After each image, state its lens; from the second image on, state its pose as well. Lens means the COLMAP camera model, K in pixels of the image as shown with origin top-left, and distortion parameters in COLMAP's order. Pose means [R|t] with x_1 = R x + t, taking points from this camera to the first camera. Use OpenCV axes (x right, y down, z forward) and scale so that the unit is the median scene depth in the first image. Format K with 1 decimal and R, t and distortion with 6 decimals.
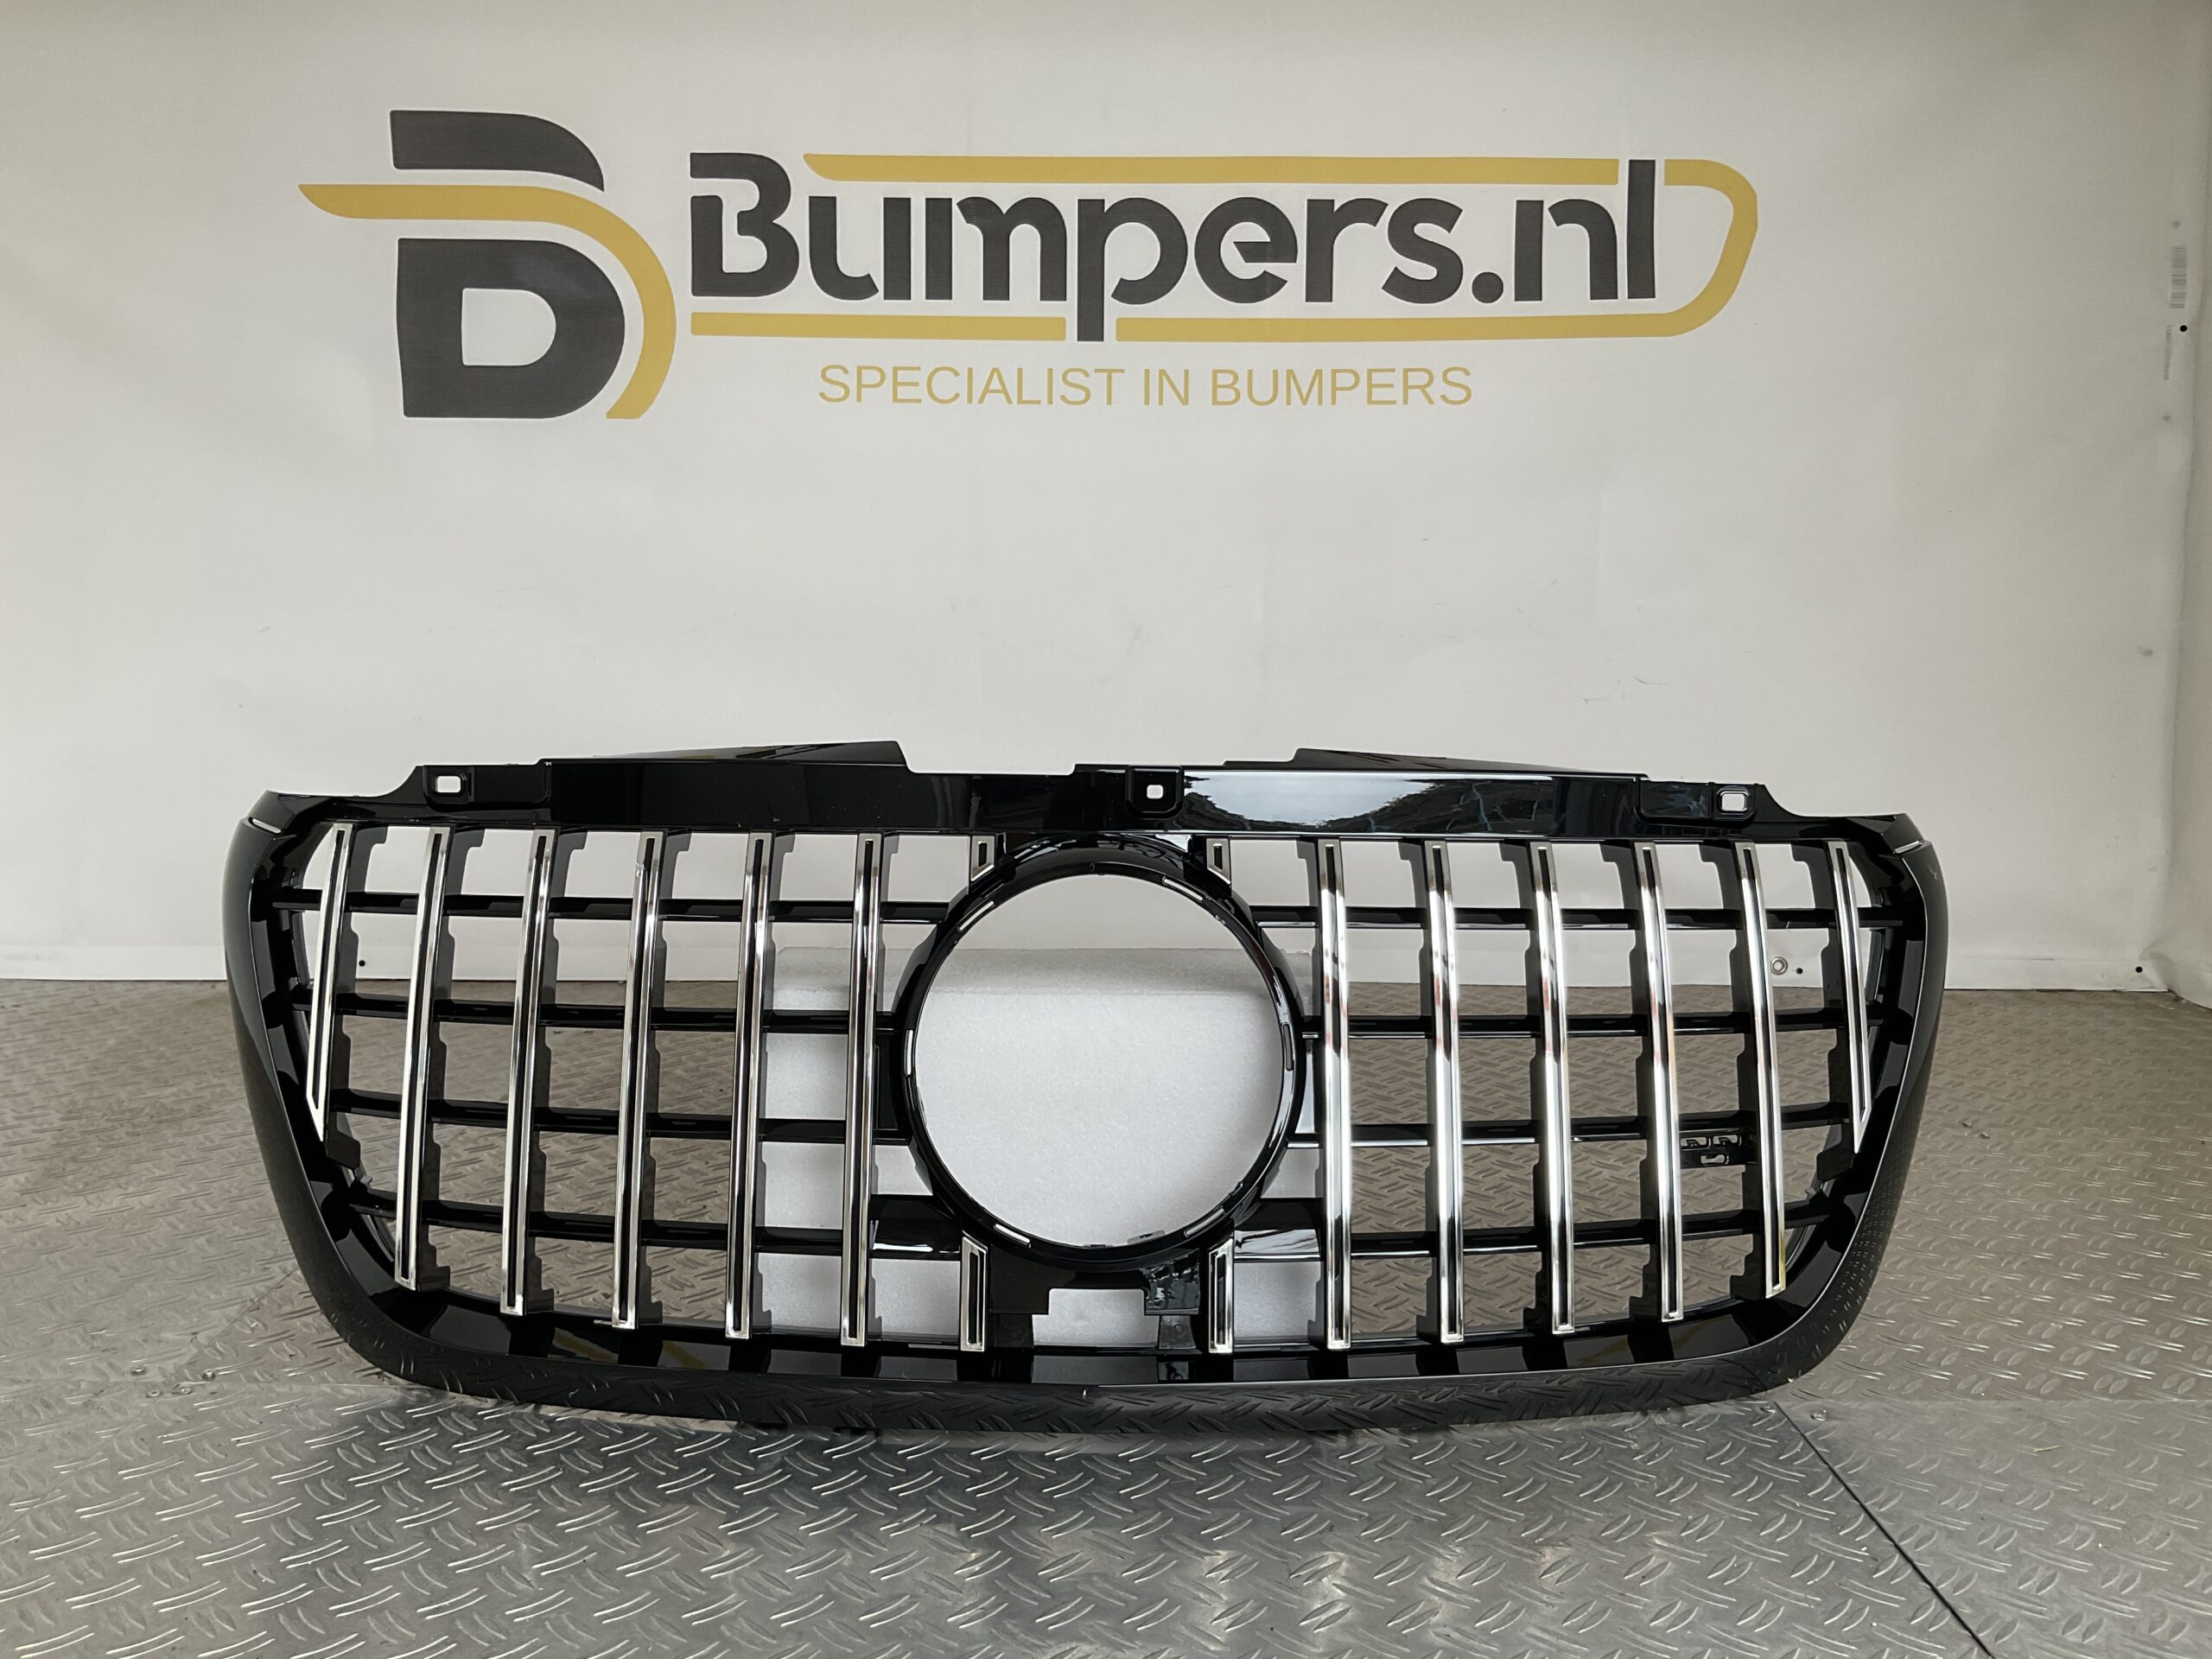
lens RADIAL K [[1846.3, 0, 1118.2], [0, 1846.3, 833.7], [0, 0, 1]] dist [0.041909, -0.089680]
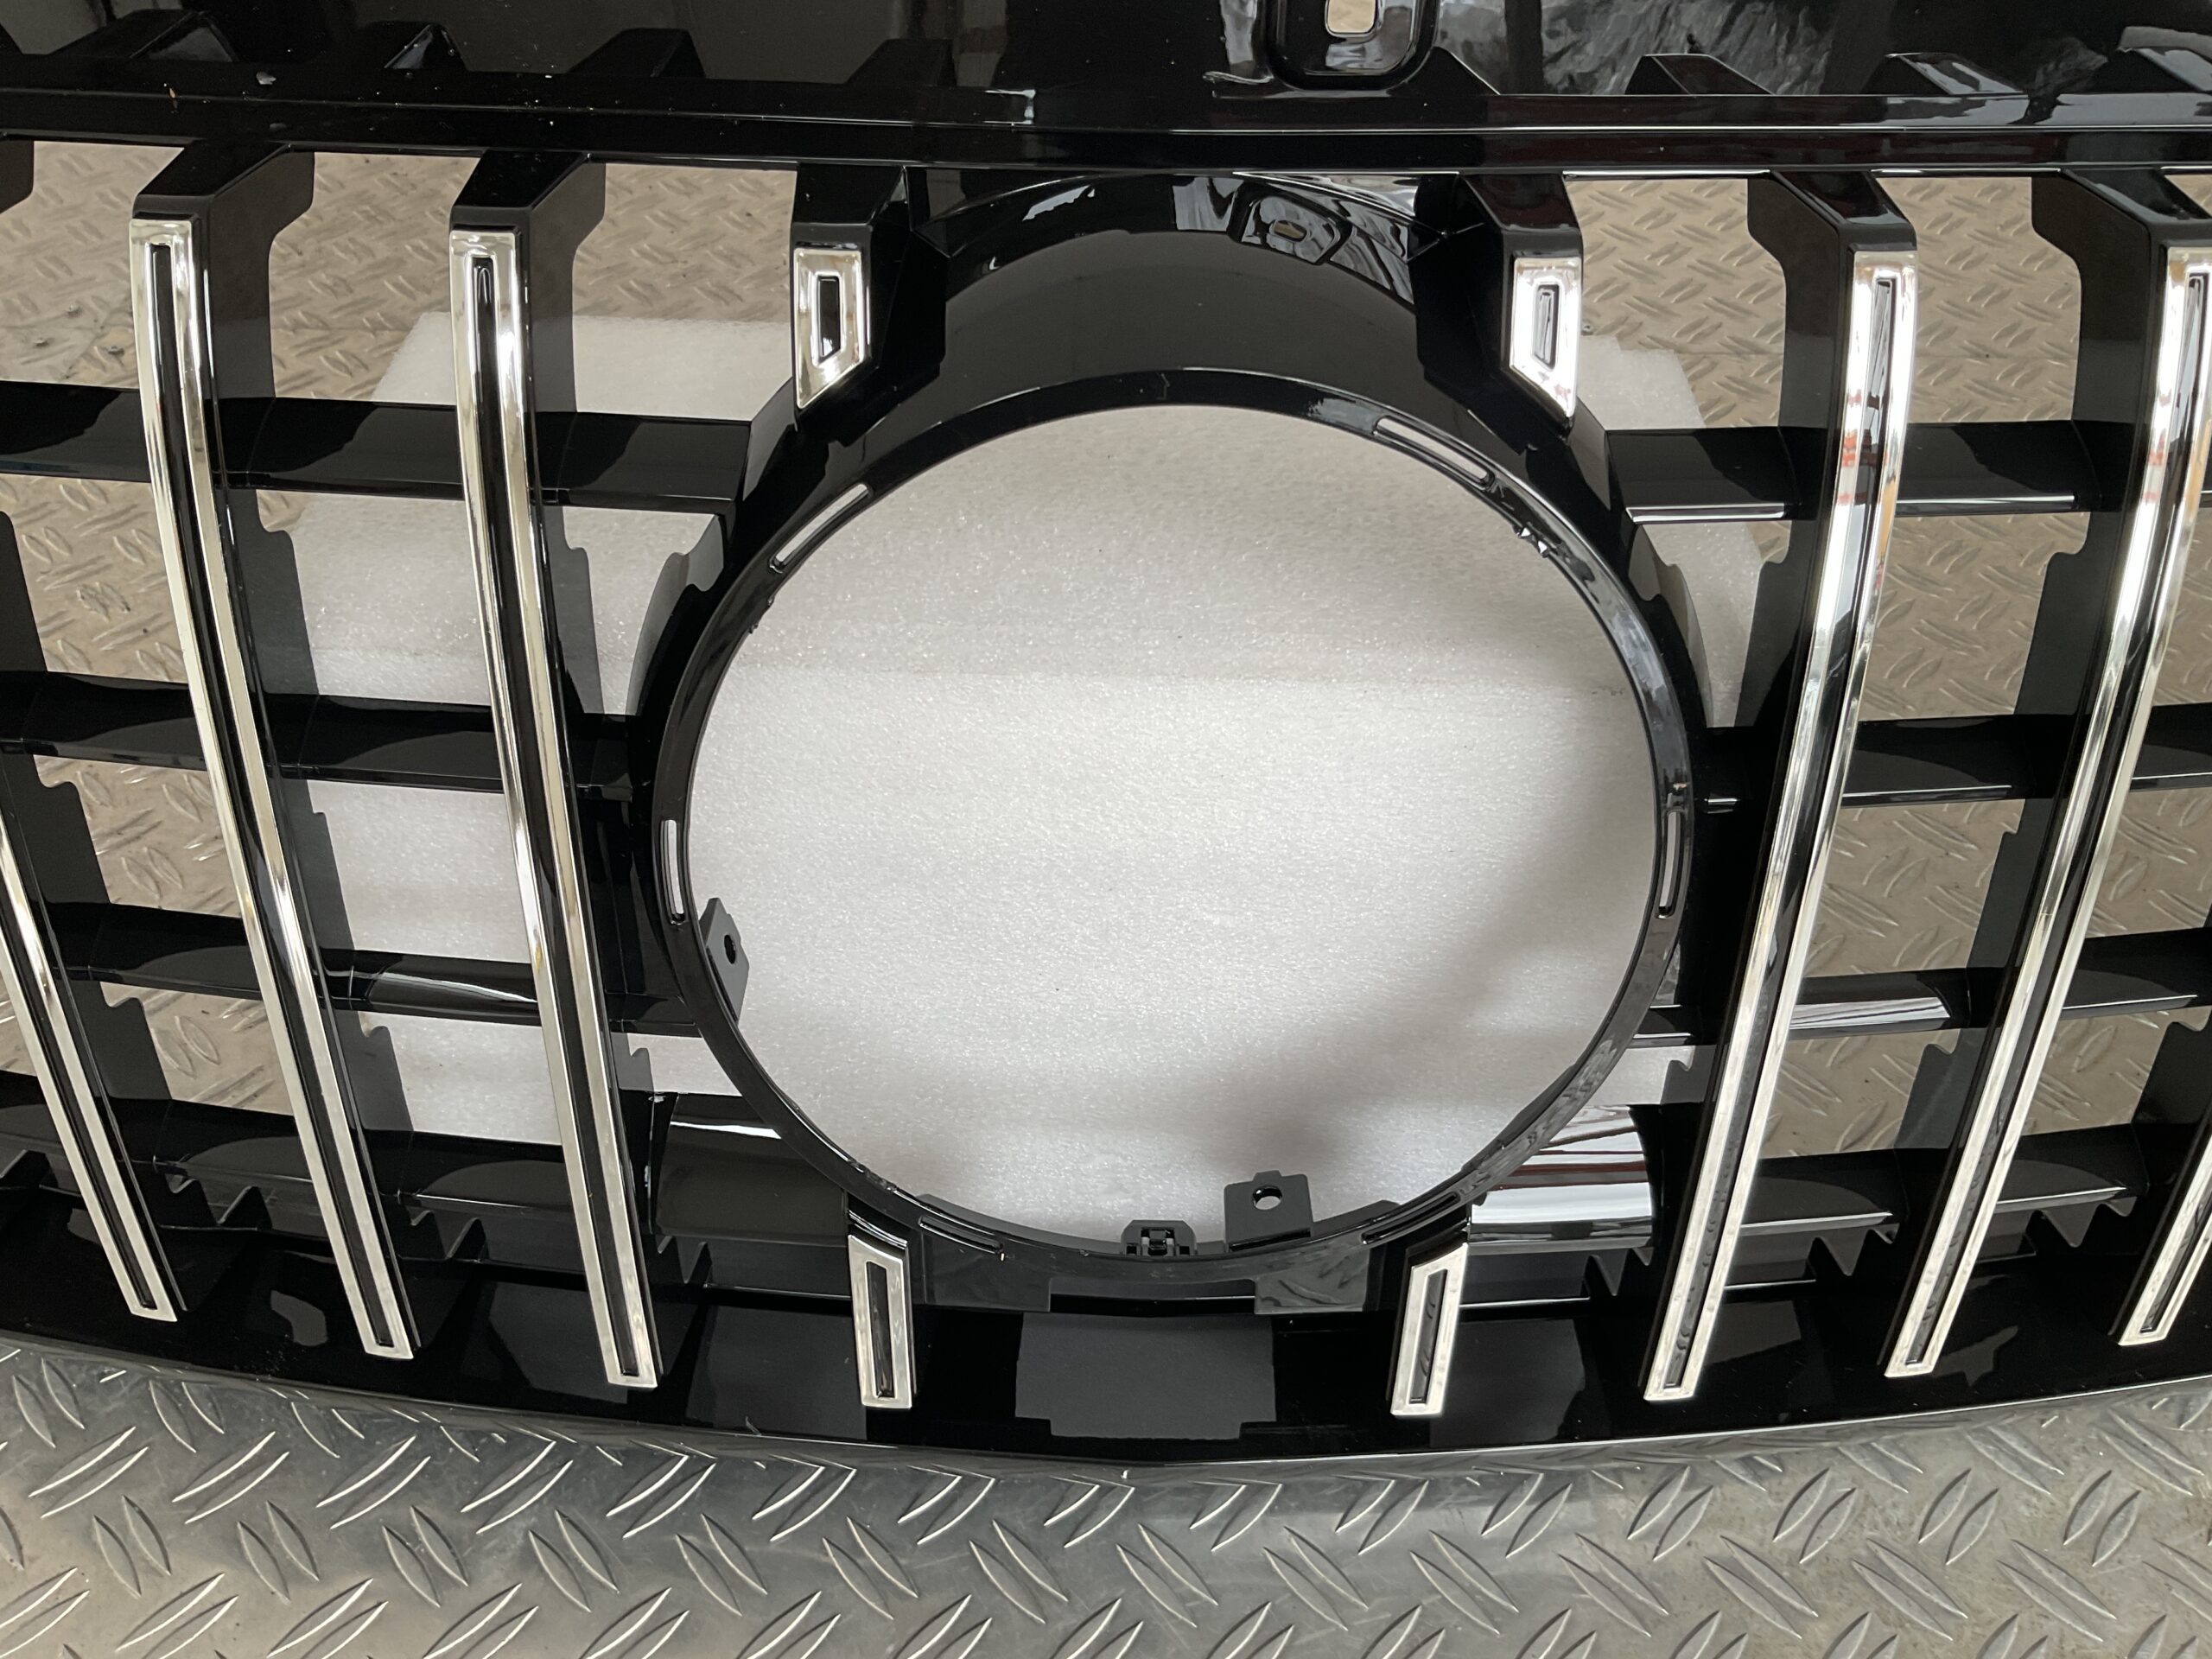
lens RADIAL K [[1846.3, 0, 1101.7], [0, 1846.3, 844.0], [0, 0, 1]] dist [0.041909, -0.089680]
pose [[0.999392, 0.021281, -0.027626, -0.013066], [0.000101, 0.790420, 0.612565, -0.112011], [0.034872, -0.612195, 0.789937, 0.658400]]
